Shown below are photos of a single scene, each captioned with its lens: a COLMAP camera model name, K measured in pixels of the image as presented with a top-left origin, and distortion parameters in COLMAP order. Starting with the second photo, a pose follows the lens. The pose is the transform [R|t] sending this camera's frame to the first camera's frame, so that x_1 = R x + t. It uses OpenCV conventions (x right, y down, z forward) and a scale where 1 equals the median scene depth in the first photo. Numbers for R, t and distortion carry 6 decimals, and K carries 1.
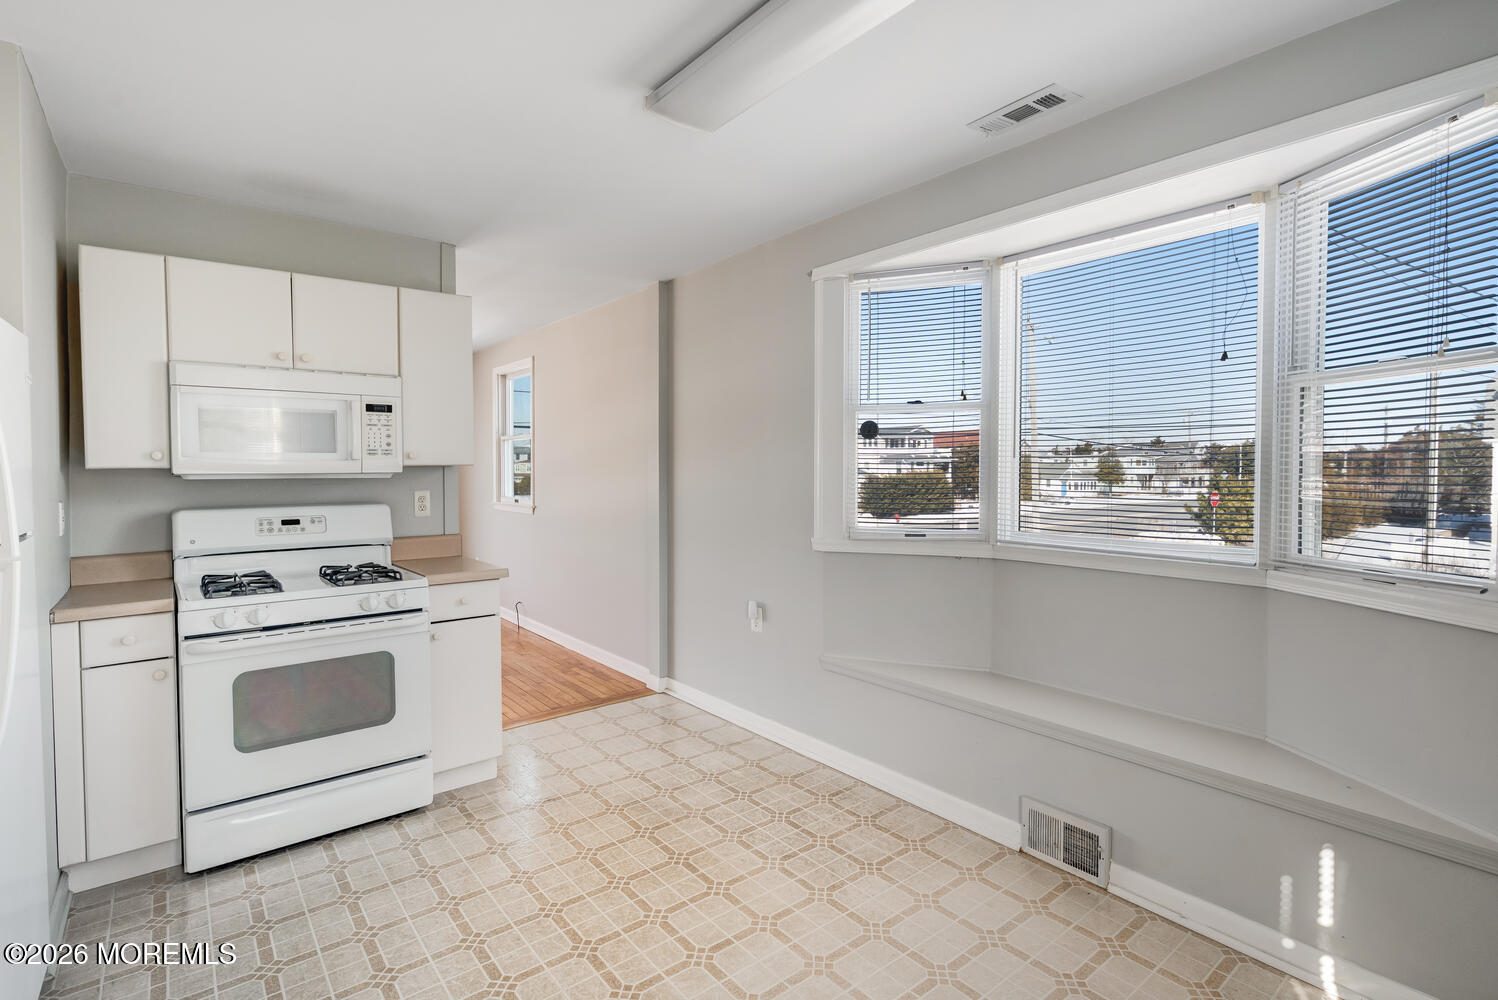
lens RADIAL K [[732.7, 0, 751.3], [0, 732.7, 470.0], [0, 0, 1]] dist [0.000652, -0.000091]
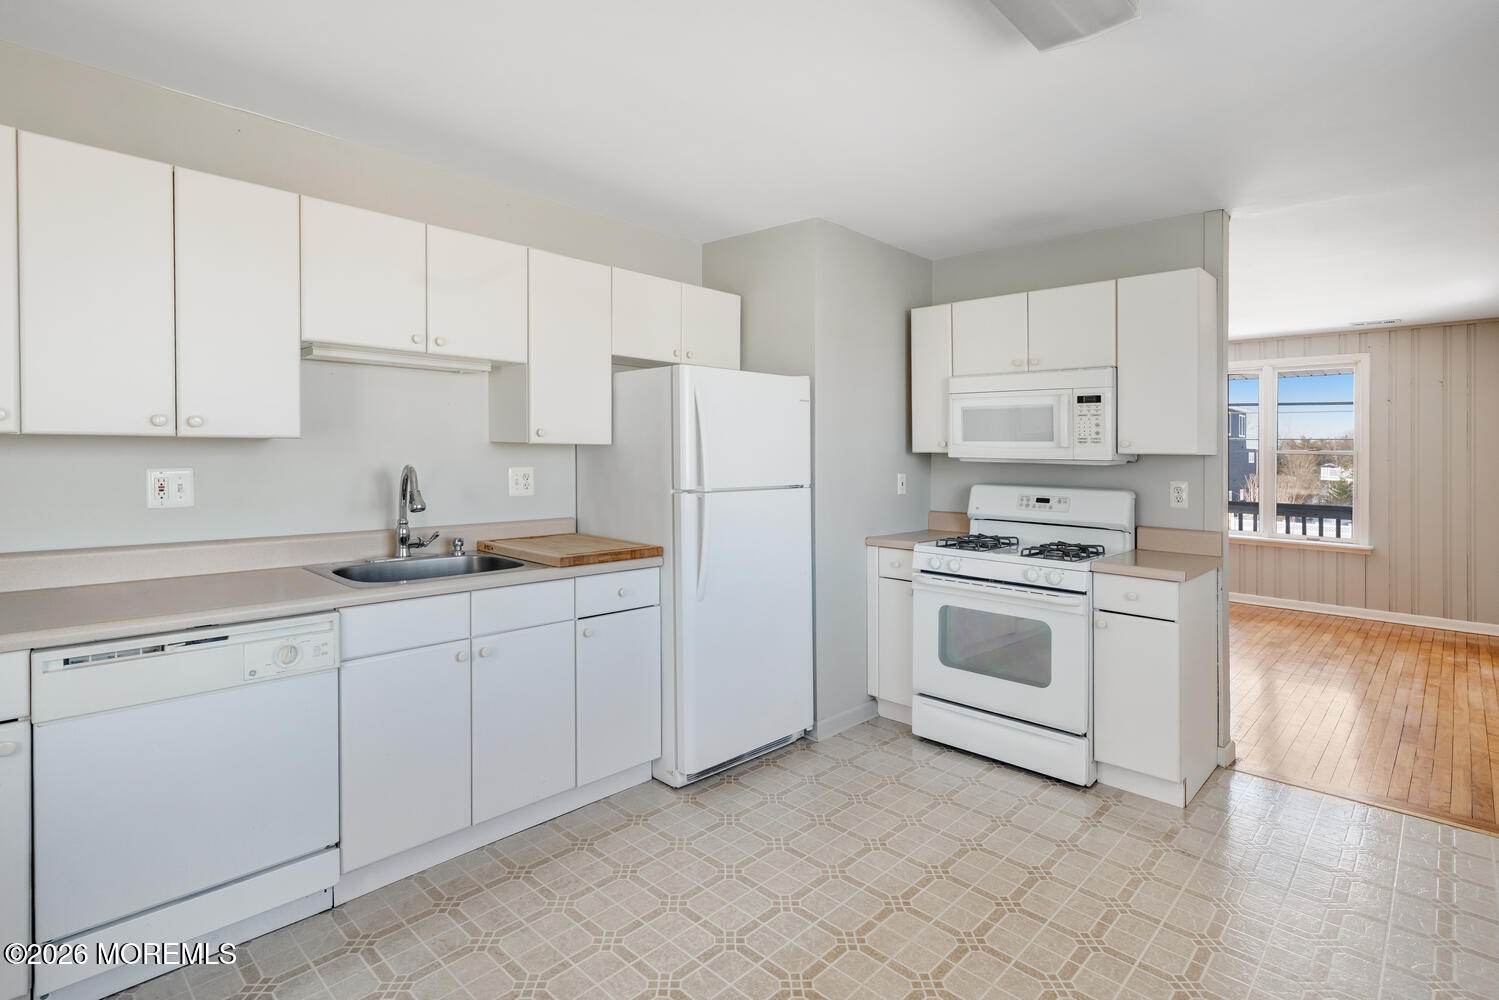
lens RADIAL K [[729.3, 0, 751.0], [0, 729.3, 451.2], [0, 0, 1]] dist [0.000184, 0.000106]
pose [[0.131315, 0.008218, -0.991307, 0.499544], [-0.018360, 0.999814, 0.005856, -0.006622], [0.991171, 0.017432, 0.131441, 0.398766]]
